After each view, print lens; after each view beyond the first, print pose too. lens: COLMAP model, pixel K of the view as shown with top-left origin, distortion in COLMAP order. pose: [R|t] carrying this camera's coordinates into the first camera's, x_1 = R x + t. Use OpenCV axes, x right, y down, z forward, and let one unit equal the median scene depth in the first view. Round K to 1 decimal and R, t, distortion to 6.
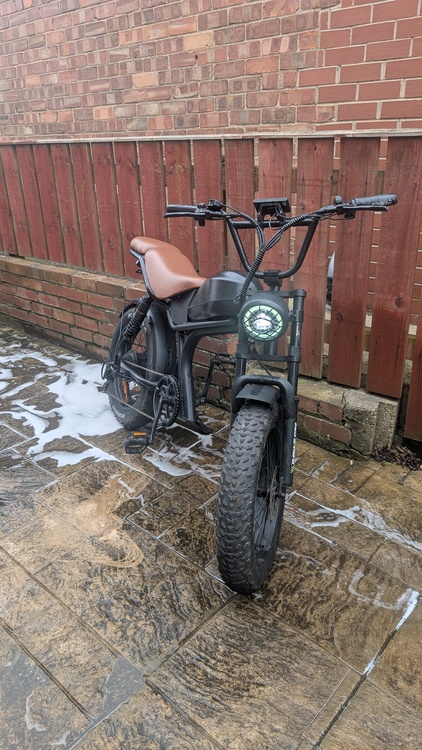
lens RADIAL K [[547.8, 0, 209.2], [0, 547.8, 370.8], [0, 0, 1]] dist [0.012066, -0.017080]
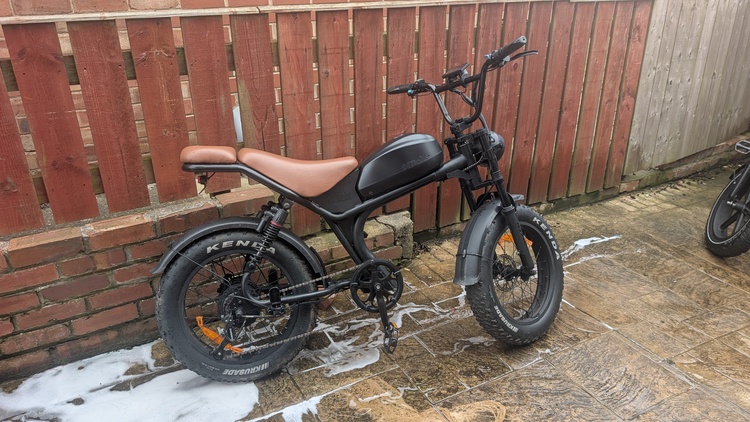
lens RADIAL K [[547.8, 0, 377.1], [0, 547.8, 213.3], [0, 0, 1]] dist [0.012066, -0.017080]
pose [[0.325302, -0.361059, 0.873965, -0.651655], [0.373100, 0.898259, 0.232223, -0.212106], [-0.868893, 0.250534, 0.426916, 0.420692]]
